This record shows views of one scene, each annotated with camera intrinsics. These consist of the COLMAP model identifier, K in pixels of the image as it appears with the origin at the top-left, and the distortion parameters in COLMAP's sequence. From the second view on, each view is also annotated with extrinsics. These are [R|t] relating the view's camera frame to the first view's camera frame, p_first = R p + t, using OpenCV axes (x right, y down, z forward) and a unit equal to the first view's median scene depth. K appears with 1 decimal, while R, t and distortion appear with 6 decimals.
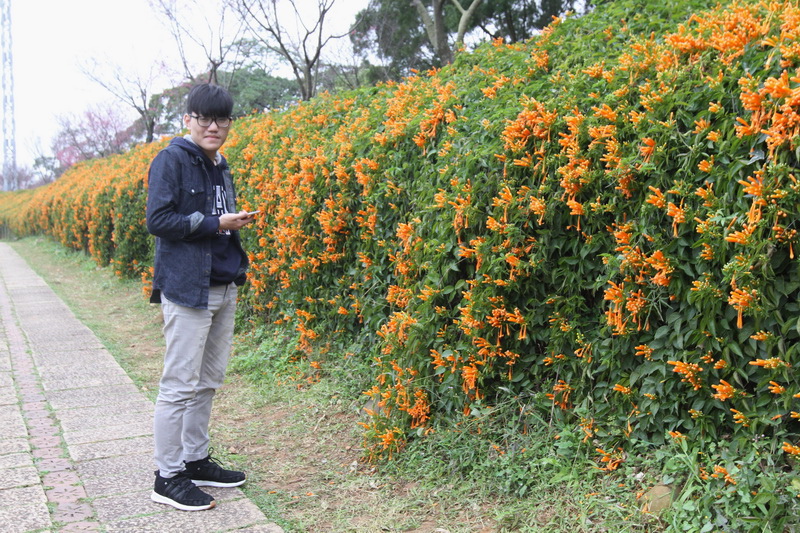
lens RADIAL K [[895.9, 0, 400.1], [0, 895.9, 267.4], [0, 0, 1]] dist [-0.040392, 0.000000]
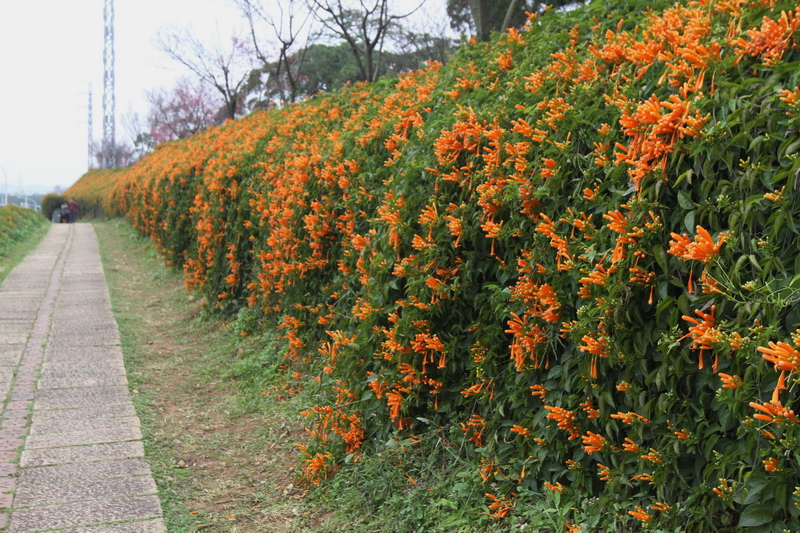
lens RADIAL K [[963.1, 0, 399.9], [0, 963.1, 265.7], [0, 0, 1]] dist [-0.041689, 0.000000]
pose [[0.990525, 0.027508, -0.134548, 0.186639], [-0.025700, 0.999555, 0.015158, -0.033482], [0.134905, -0.011557, 0.990791, 0.001401]]
